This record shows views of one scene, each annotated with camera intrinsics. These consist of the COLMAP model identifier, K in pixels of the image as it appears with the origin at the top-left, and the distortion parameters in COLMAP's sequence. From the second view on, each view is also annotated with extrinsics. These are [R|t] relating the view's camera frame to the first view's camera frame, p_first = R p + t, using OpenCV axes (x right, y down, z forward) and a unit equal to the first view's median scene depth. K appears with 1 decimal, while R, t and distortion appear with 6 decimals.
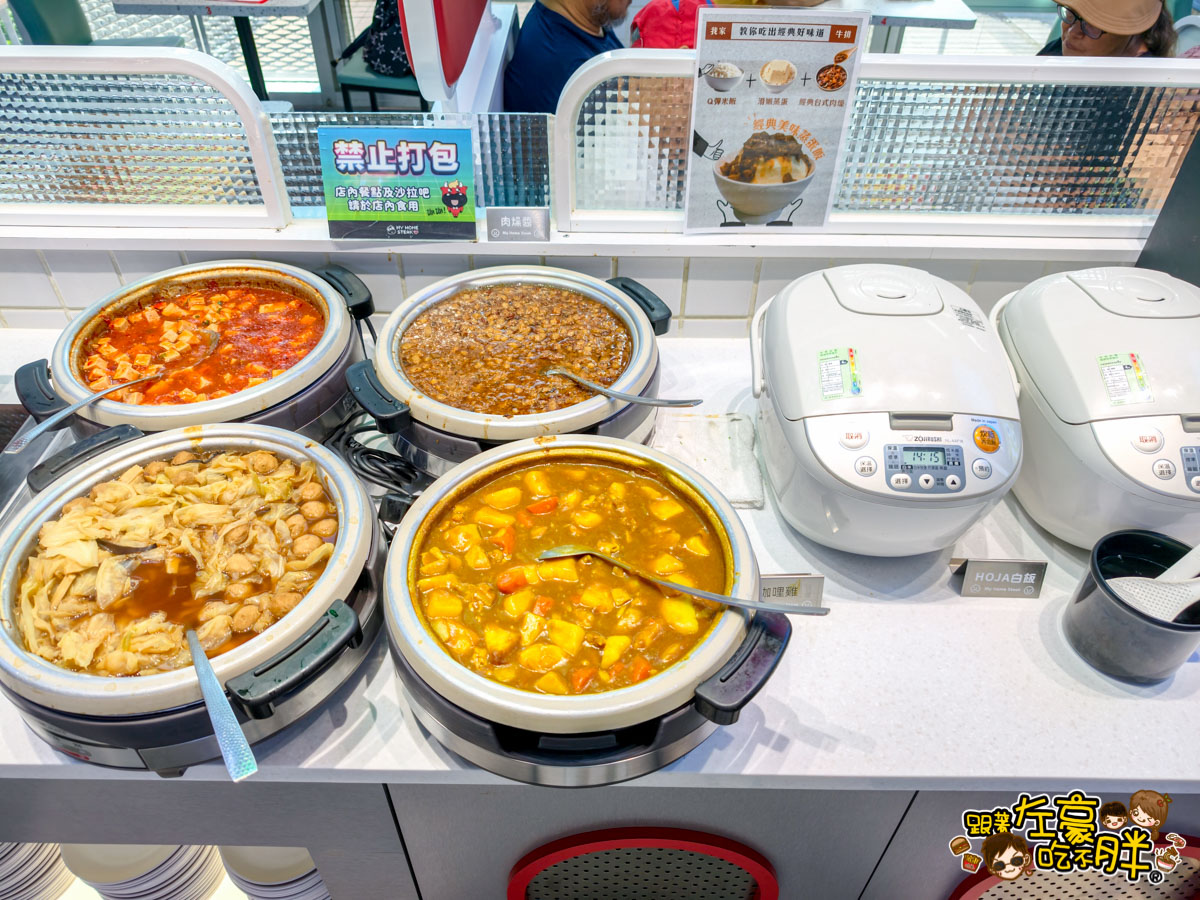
lens RADIAL K [[865.6, 0, 609.2], [0, 865.6, 437.4], [0, 0, 1]] dist [0.025250, -0.047941]
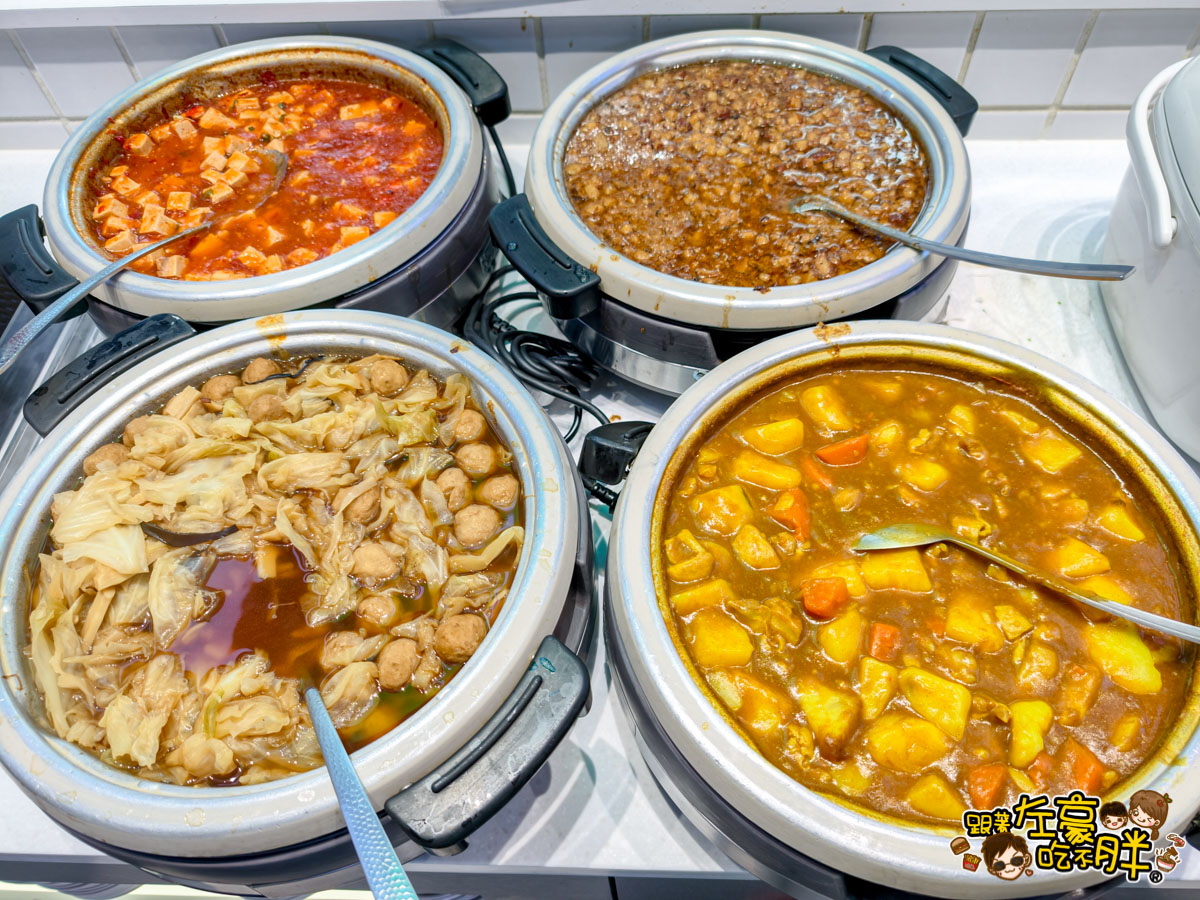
lens RADIAL K [[865.6, 0, 610.9], [0, 865.6, 461.9], [0, 0, 1]] dist [0.025250, -0.047941]
pose [[0.998007, 0.000550, -0.063104, -0.200462], [0.014885, 0.969694, 0.243870, -0.062484], [0.061325, -0.244324, 0.967753, 0.396790]]
